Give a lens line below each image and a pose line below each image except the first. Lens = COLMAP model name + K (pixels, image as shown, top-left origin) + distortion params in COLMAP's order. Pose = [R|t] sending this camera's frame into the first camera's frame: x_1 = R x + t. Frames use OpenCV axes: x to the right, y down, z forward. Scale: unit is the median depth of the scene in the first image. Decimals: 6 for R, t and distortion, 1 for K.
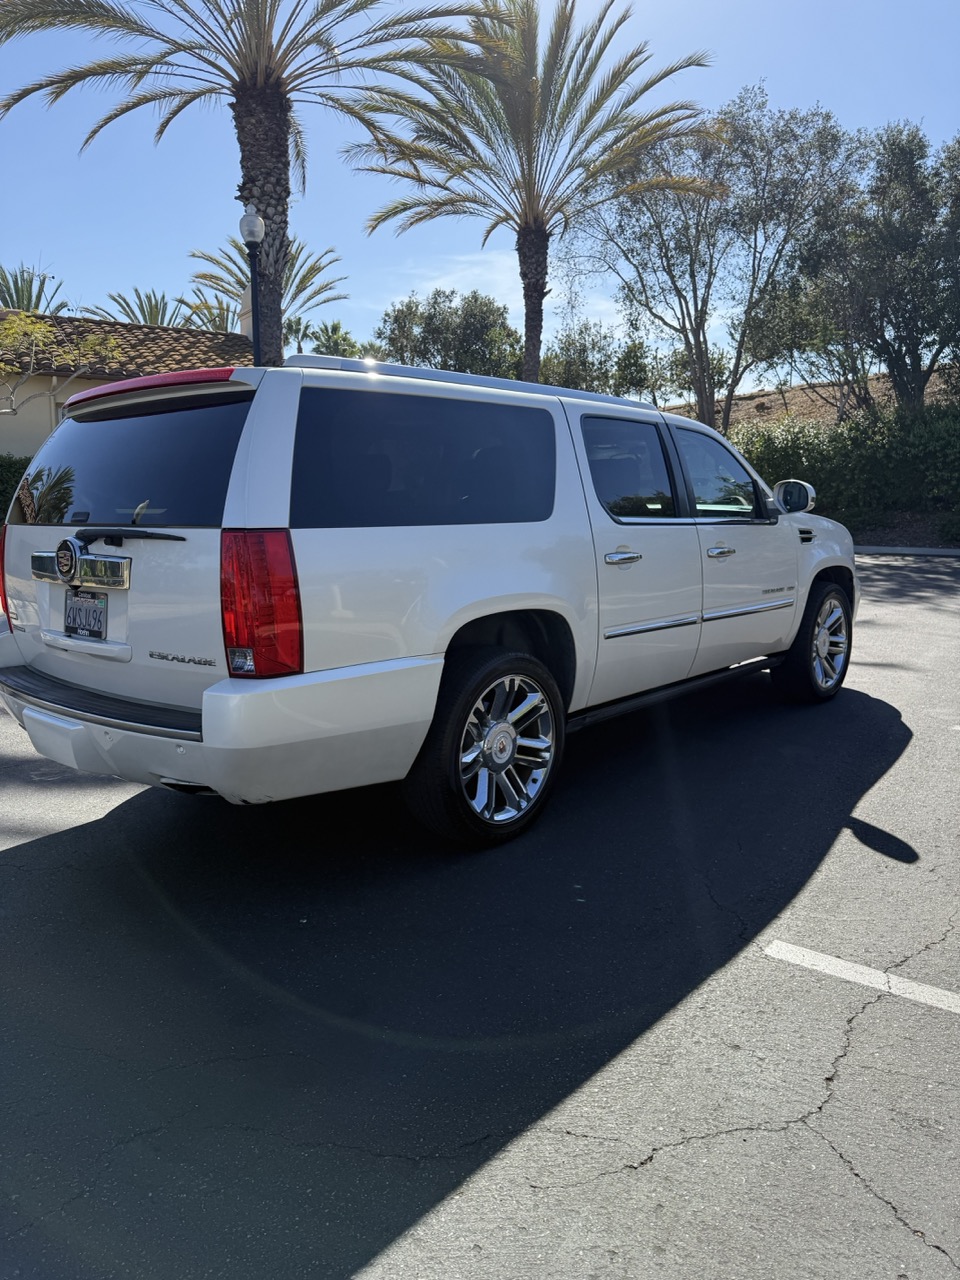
lens RADIAL K [[973.9, 0, 476.7], [0, 973.9, 605.2], [0, 0, 1]] dist [0.000552, 0.002406]
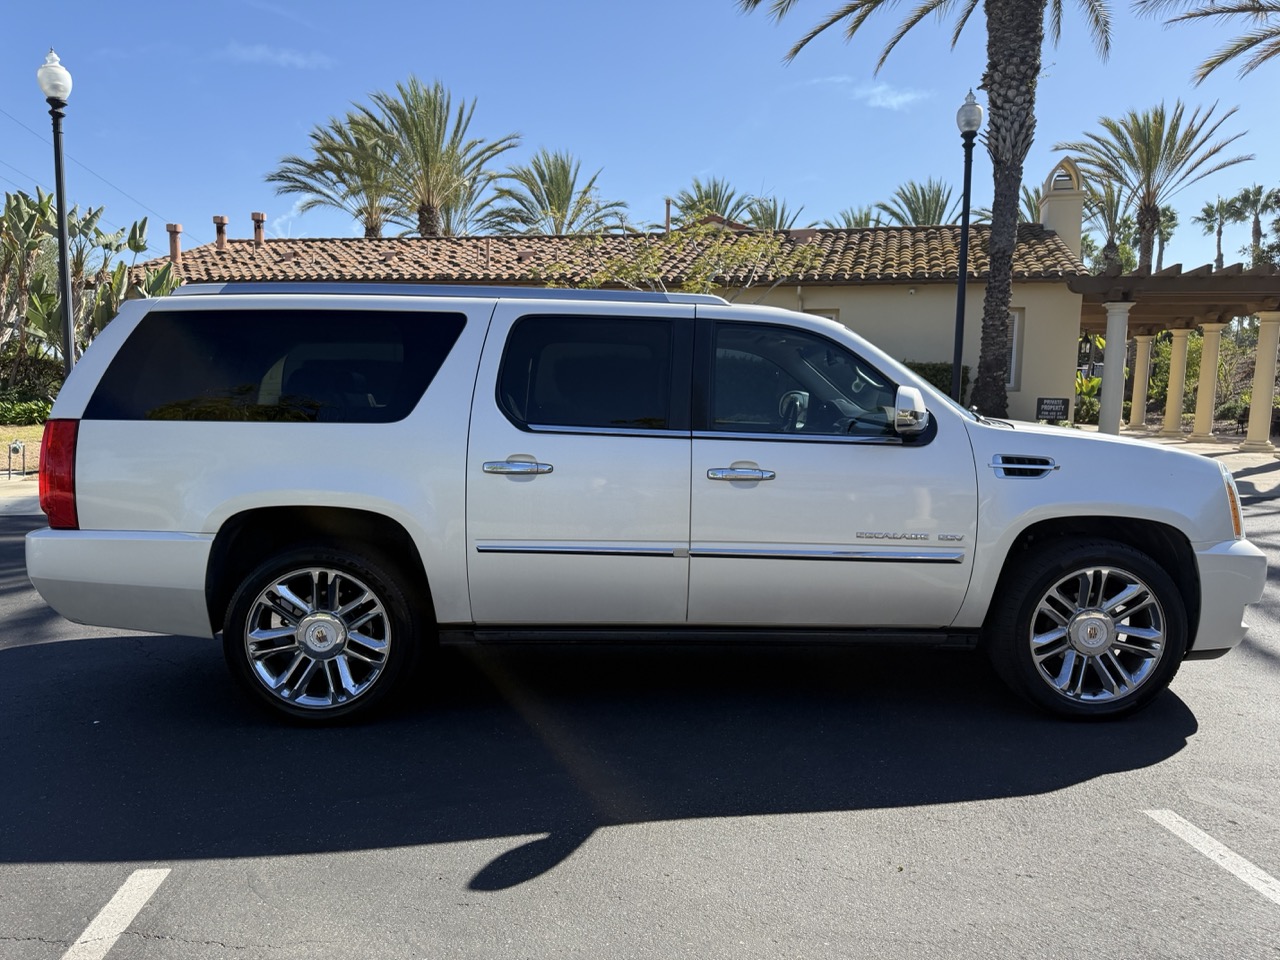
lens RADIAL K [[987.7, 0, 638.3], [0, 987.7, 411.2], [0, 0, 1]] dist [0.035884, -0.000632]
pose [[0.675033, 0.028581, -0.737233, 0.261505], [-0.097290, 0.993972, -0.050547, -0.018748], [0.731344, 0.105846, 0.673745, 0.127558]]
